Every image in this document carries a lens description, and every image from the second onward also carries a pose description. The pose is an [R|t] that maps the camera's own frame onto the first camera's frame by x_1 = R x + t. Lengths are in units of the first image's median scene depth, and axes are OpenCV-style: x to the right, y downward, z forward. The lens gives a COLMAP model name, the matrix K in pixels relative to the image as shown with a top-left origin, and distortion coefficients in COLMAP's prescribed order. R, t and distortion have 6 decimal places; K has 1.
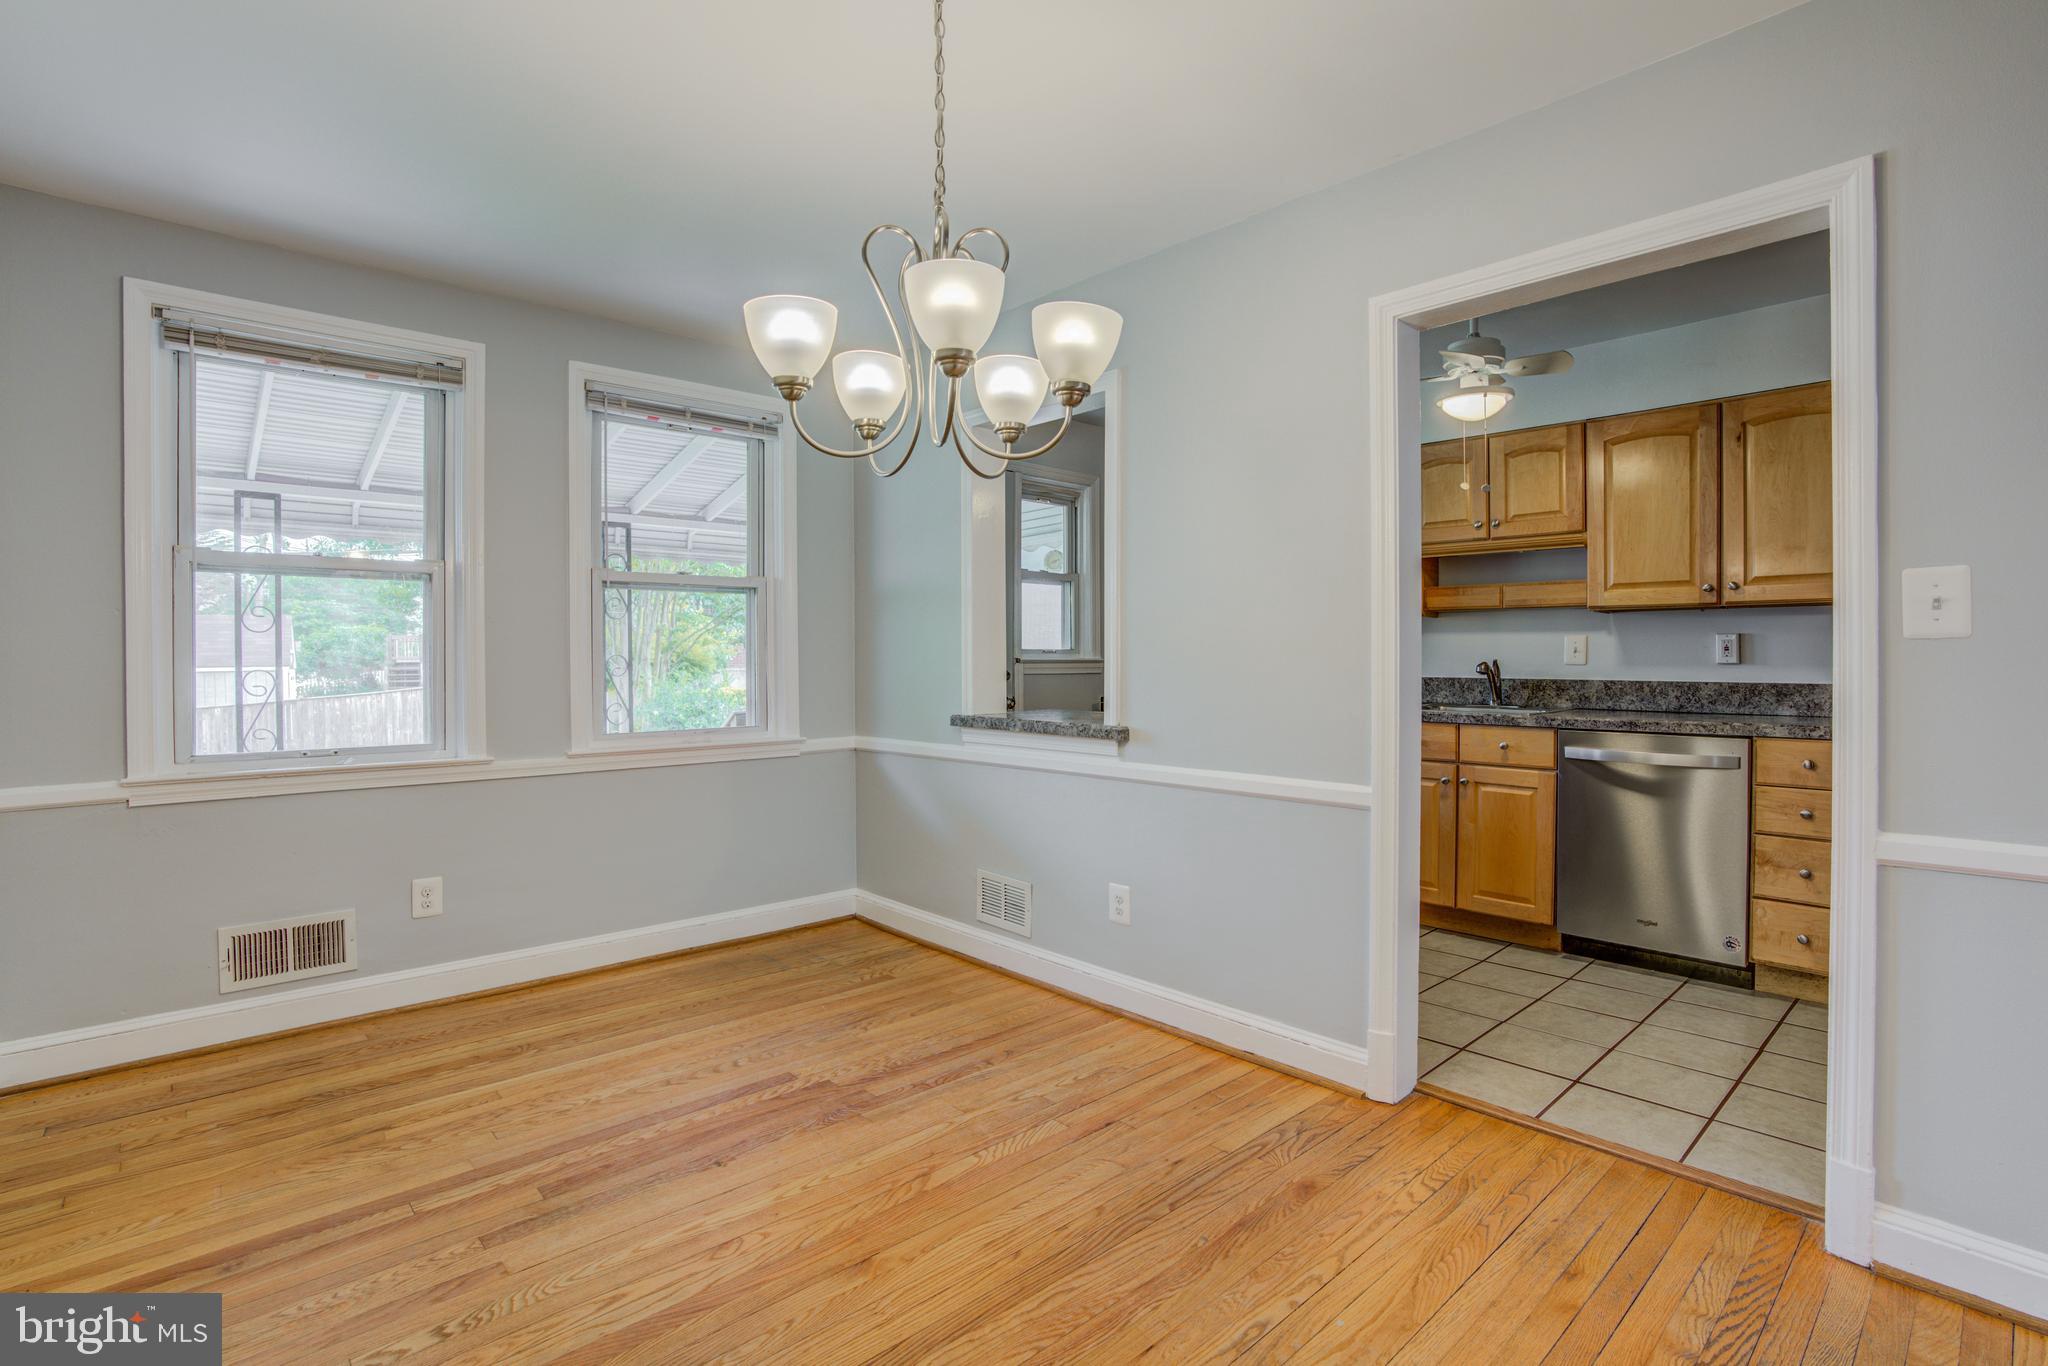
lens RADIAL K [[969.5, 0, 1011.0], [0, 969.5, 671.8], [0, 0, 1]] dist [-0.074080, 0.030935]
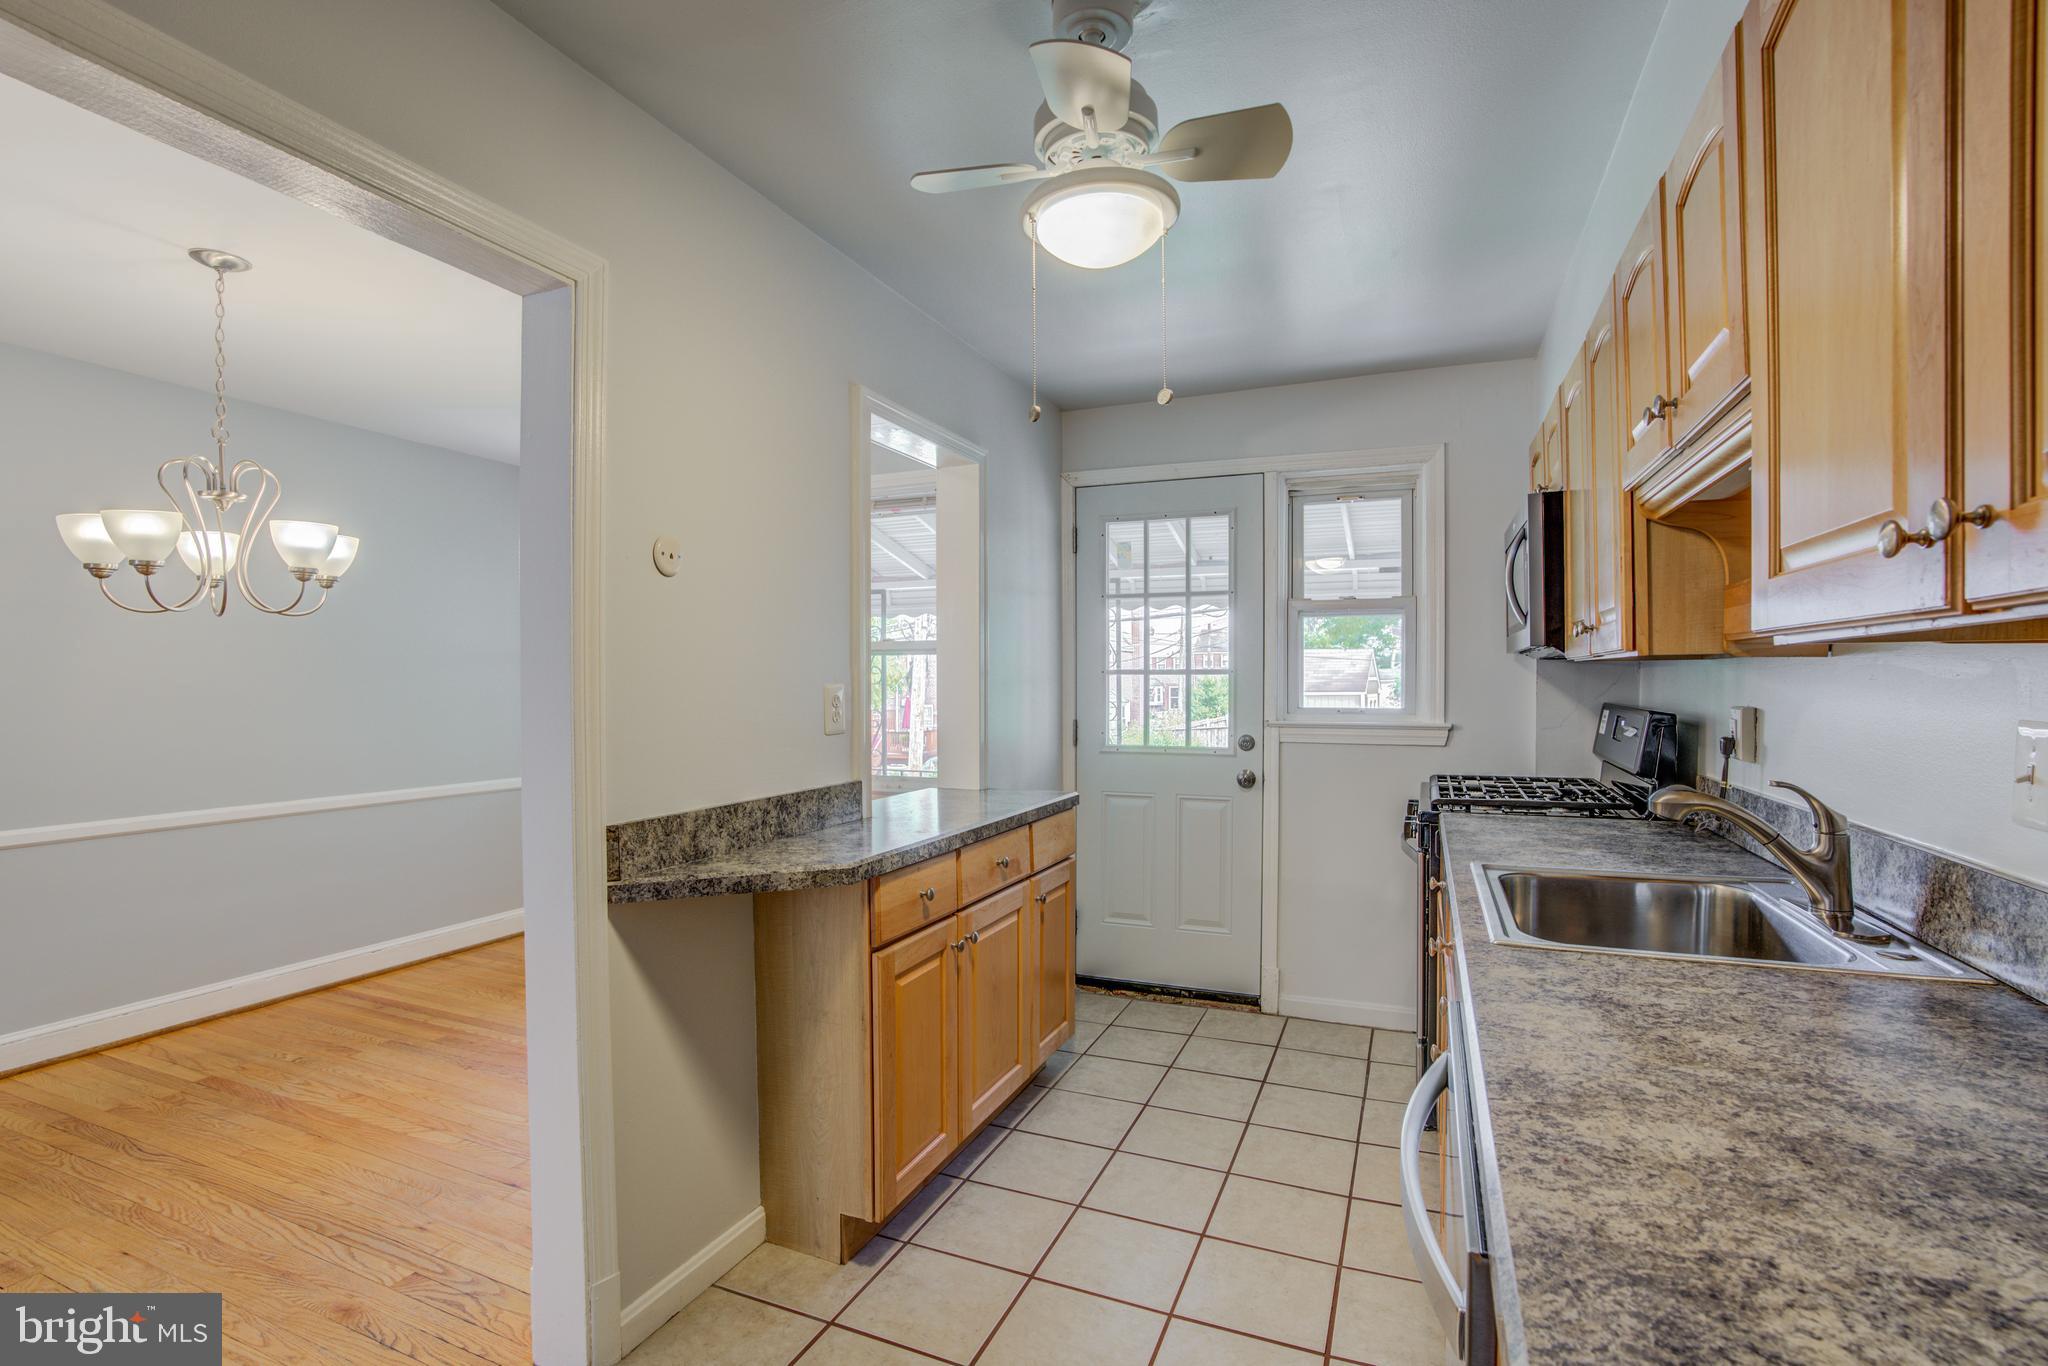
lens RADIAL K [[953.1, 0, 994.6], [0, 953.1, 705.1], [0, 0, 1]] dist [-0.074194, 0.028294]
pose [[0.393238, 0.024457, -0.919111, 1.185140], [-0.012256, 0.999697, 0.021358, -0.067702], [0.919355, 0.002866, 0.393419, 1.088716]]
